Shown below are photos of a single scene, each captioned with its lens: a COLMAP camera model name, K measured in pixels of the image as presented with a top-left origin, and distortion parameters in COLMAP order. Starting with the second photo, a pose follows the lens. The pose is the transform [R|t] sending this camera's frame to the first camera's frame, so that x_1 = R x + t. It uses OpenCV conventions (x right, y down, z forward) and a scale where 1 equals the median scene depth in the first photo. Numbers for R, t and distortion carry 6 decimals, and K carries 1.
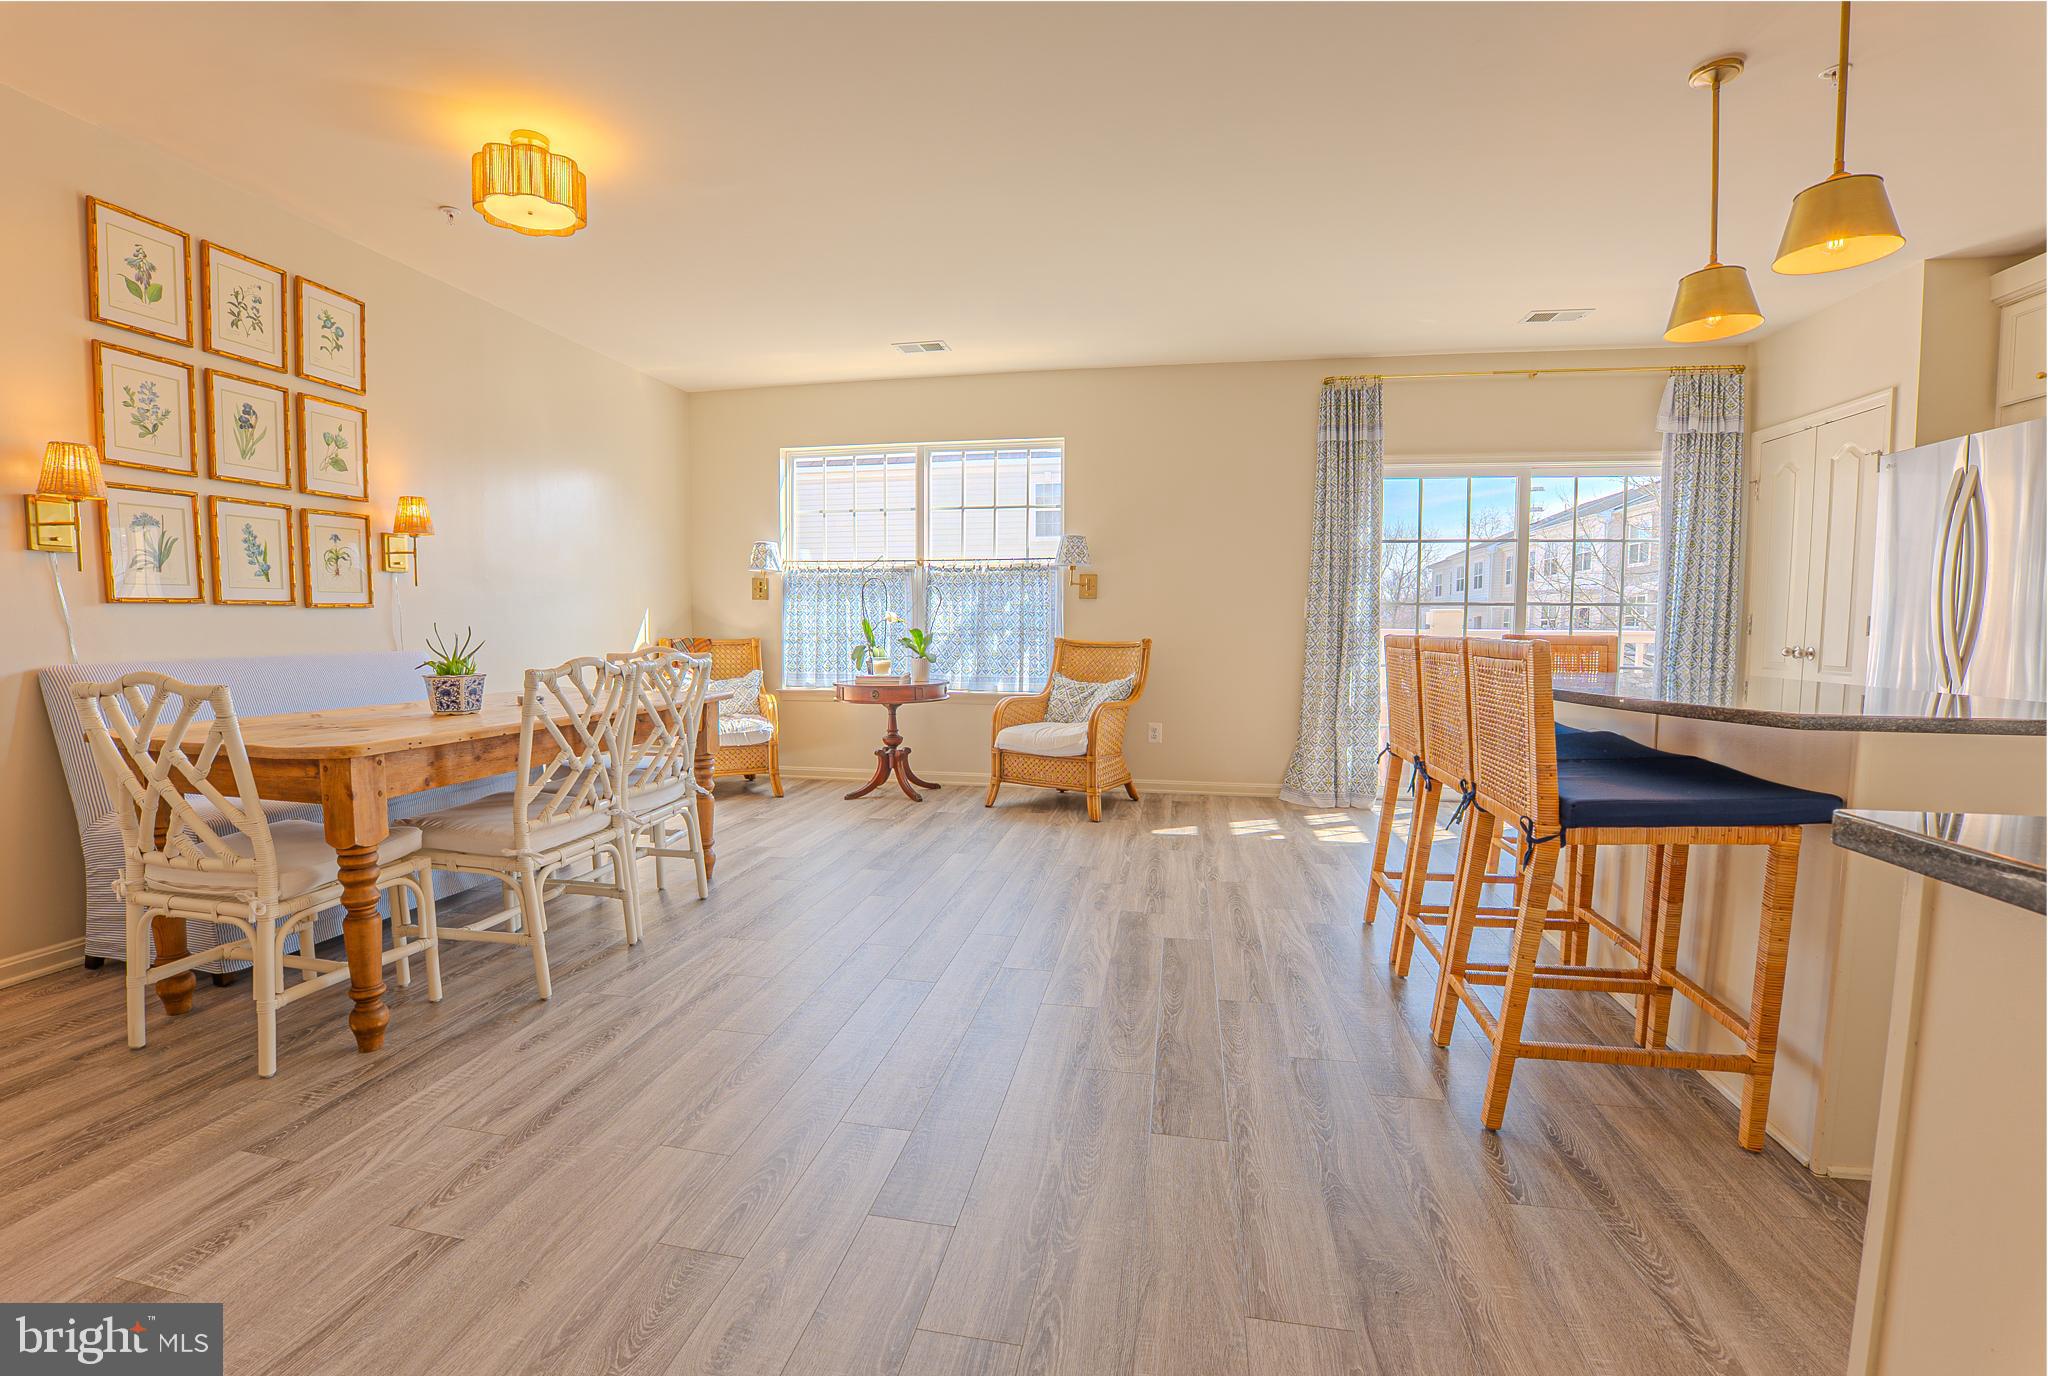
lens RADIAL K [[917.6, 0, 991.2], [0, 917.6, 699.8], [0, 0, 1]] dist [-0.073536, 0.018213]
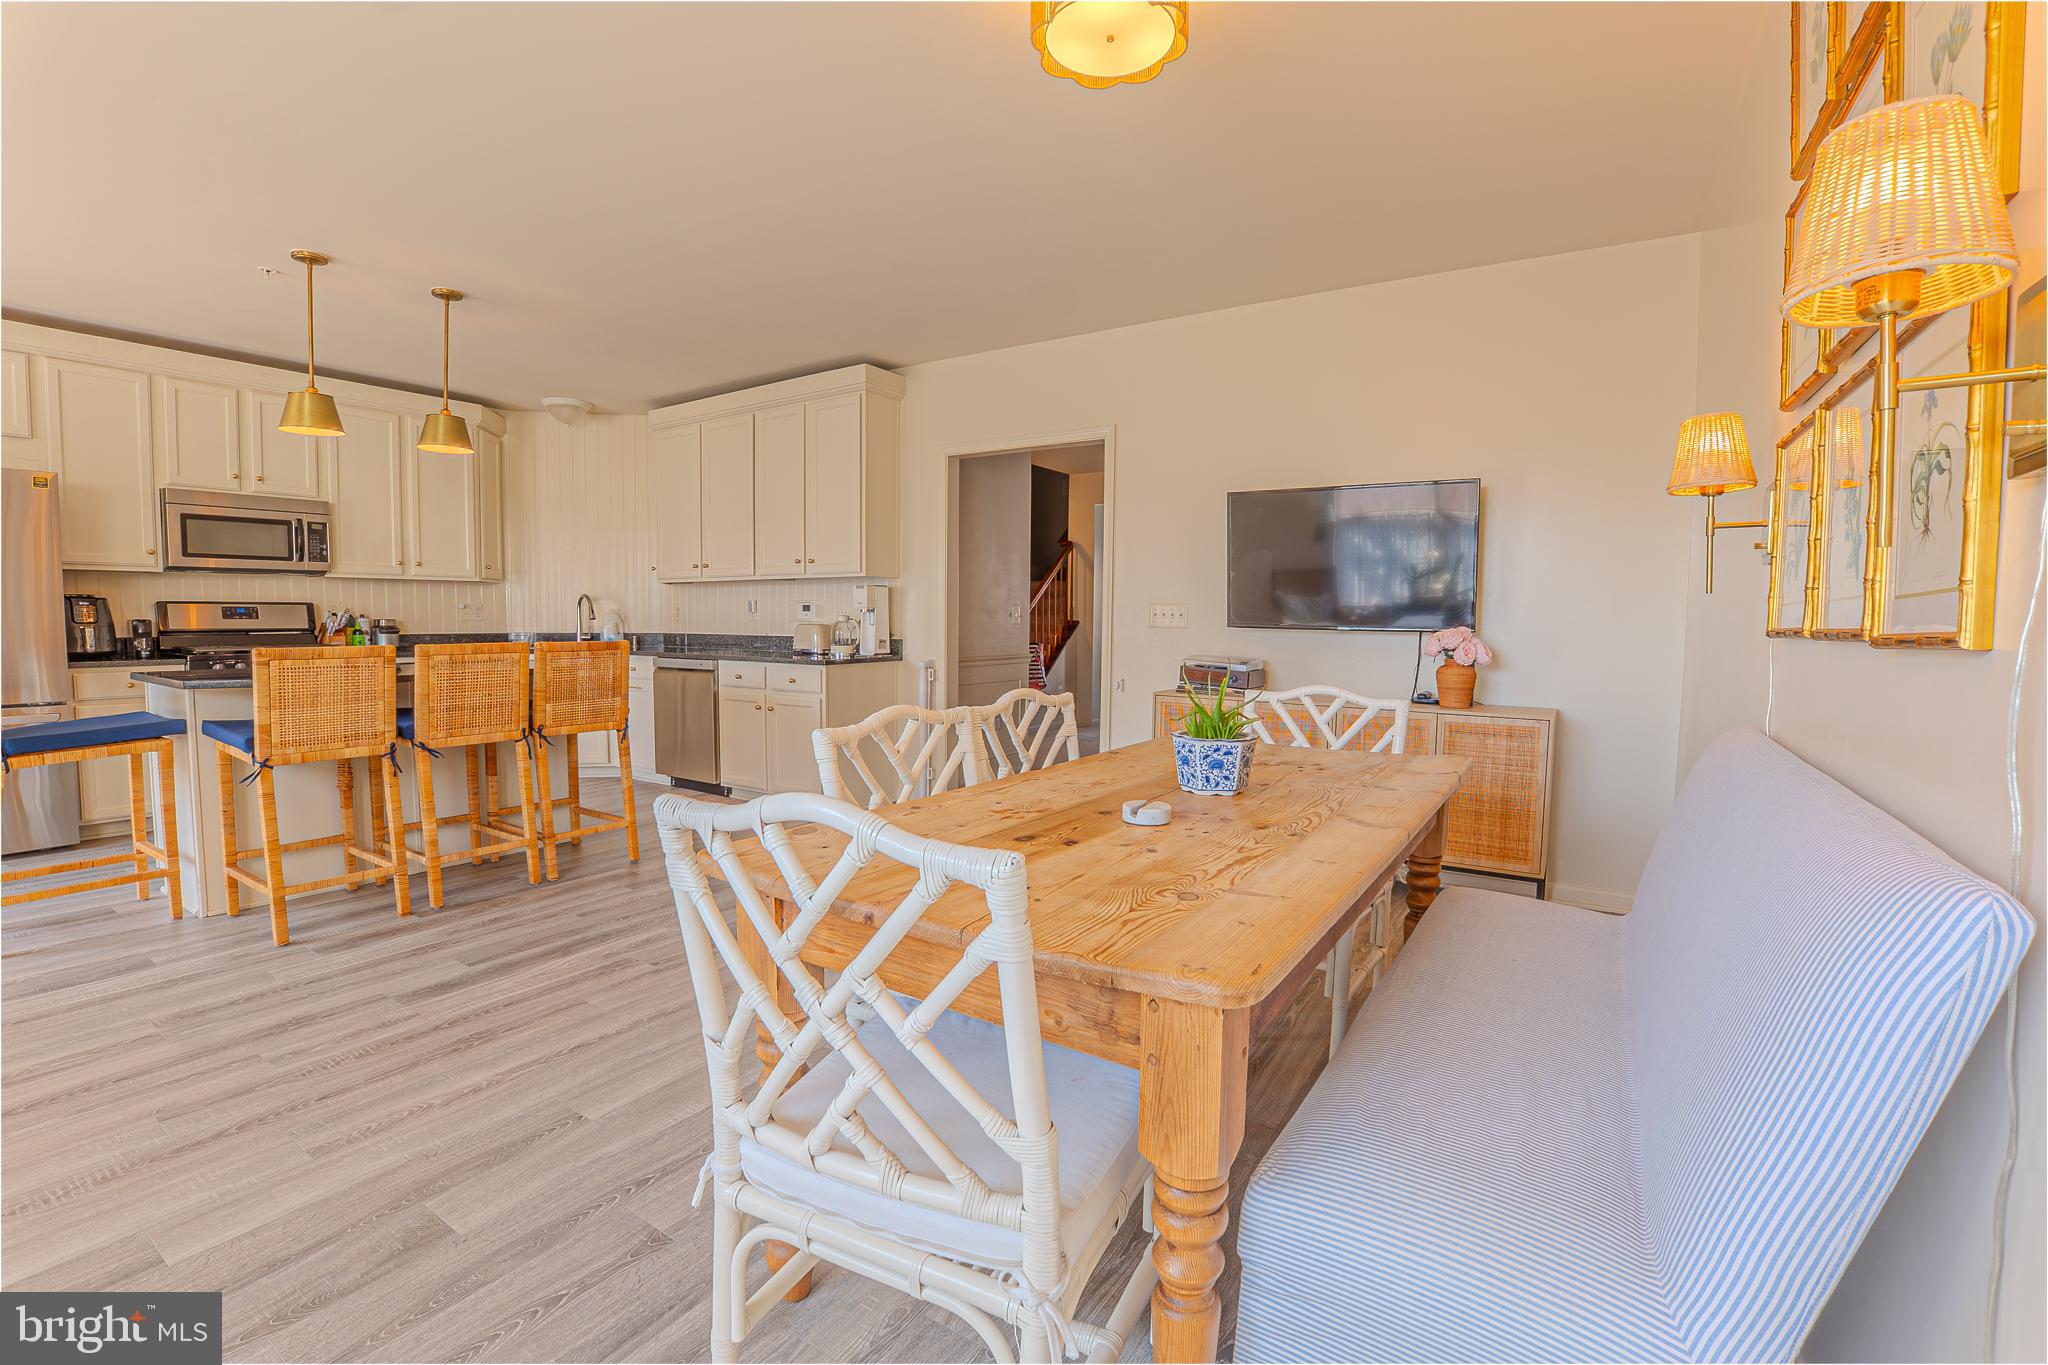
lens RADIAL K [[887.8, 0, 1021.1], [0, 887.8, 678.8], [0, 0, 1]] dist [-0.073806, 0.017409]
pose [[-0.933835, -0.036468, 0.355839, -0.578283], [0.017695, 0.988862, 0.147778, -0.142132], [-0.357265, 0.144297, -0.922789, 1.376519]]
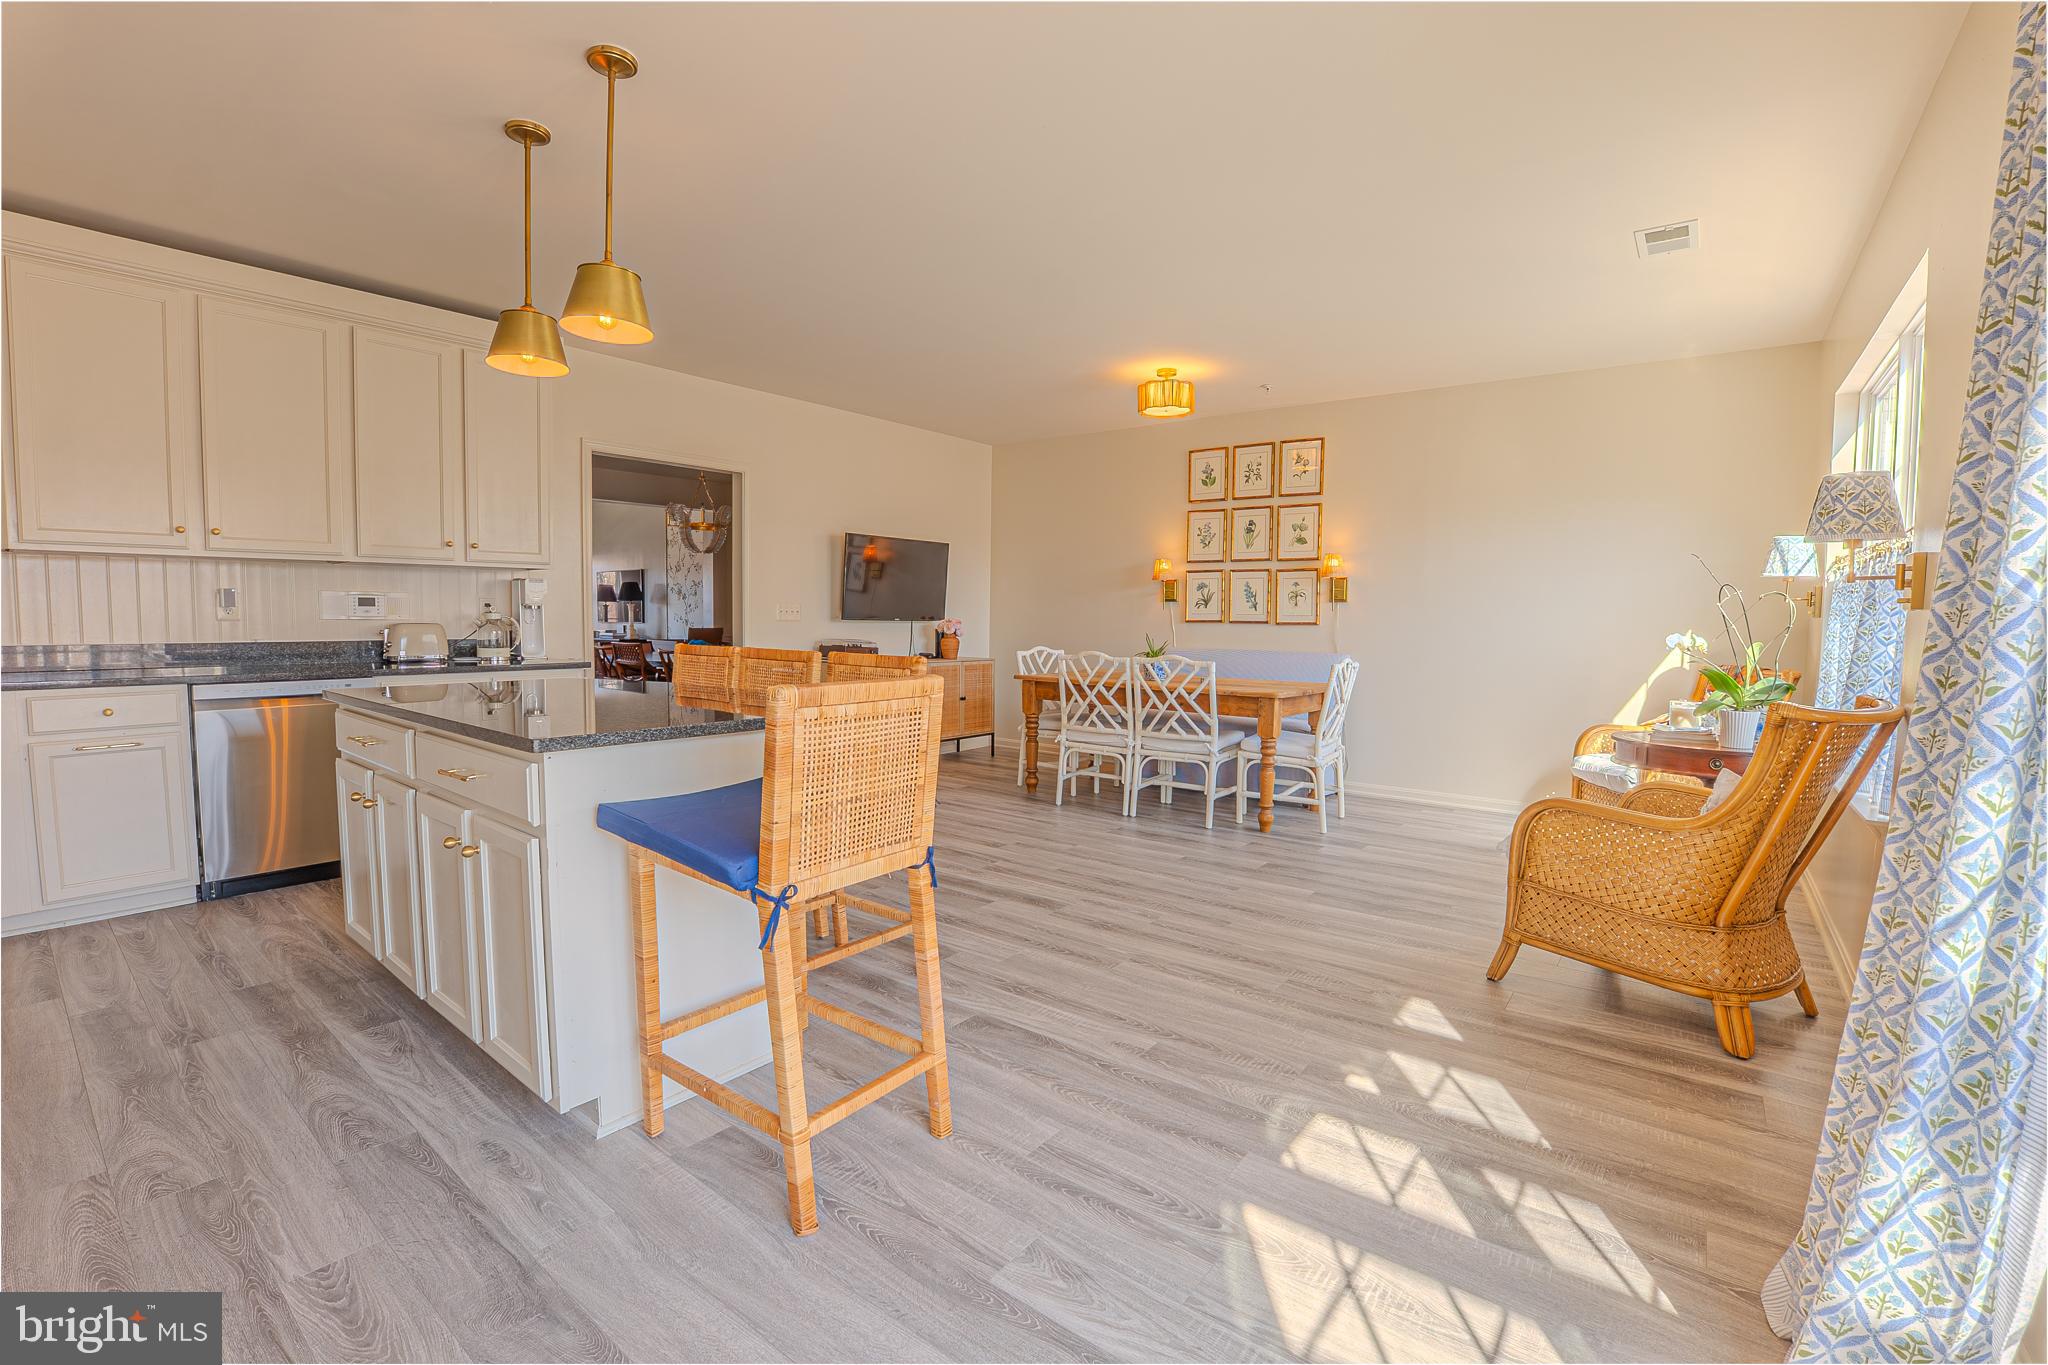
lens RADIAL K [[887.8, 0, 1021.1], [0, 887.8, 678.8], [0, 0, 1]] dist [-0.073806, 0.017409]
pose [[-0.441884, 0.055041, -0.895382, 1.045354], [-0.088924, 0.990512, 0.104774, -0.134670], [0.892654, 0.125919, -0.432797, 1.302068]]
